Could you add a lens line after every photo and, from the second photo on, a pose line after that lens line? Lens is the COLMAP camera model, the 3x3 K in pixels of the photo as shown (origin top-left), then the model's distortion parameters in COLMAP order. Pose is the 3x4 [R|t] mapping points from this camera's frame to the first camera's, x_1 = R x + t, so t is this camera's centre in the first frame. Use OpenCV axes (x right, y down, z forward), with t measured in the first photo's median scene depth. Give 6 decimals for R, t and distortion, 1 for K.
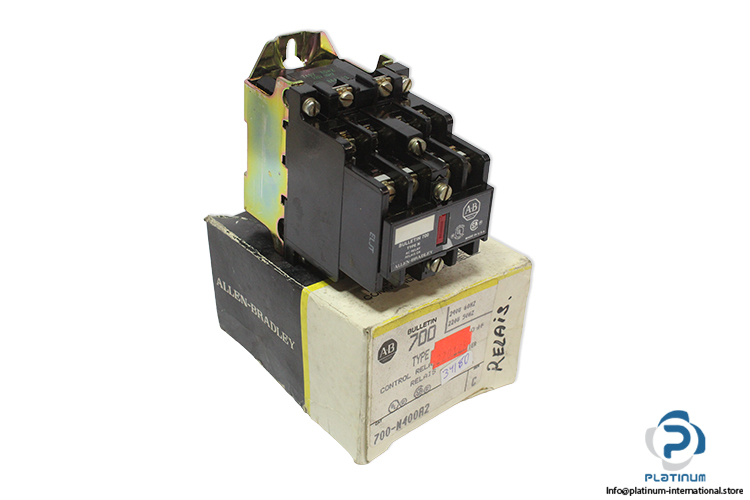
lens RADIAL K [[1114.7, 0, 375.3], [0, 1114.7, 249.7], [0, 0, 1]] dist [-0.000554, 0.000000]
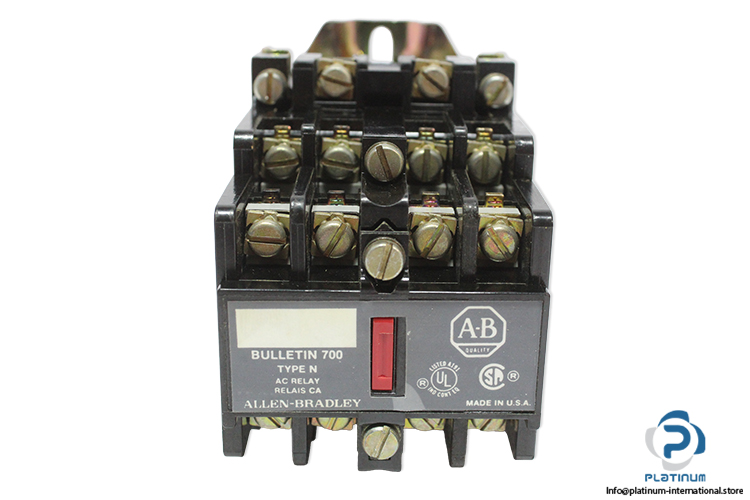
lens RADIAL K [[980.8, 0, 375.3], [0, 980.8, 249.4], [0, 0, 1]] dist [-0.020717, 0.000000]
pose [[0.787518, 0.143777, -0.599286, 0.266268], [-0.292842, 0.942915, -0.158604, 0.004079], [0.542272, 0.300399, 0.784666, 0.671212]]
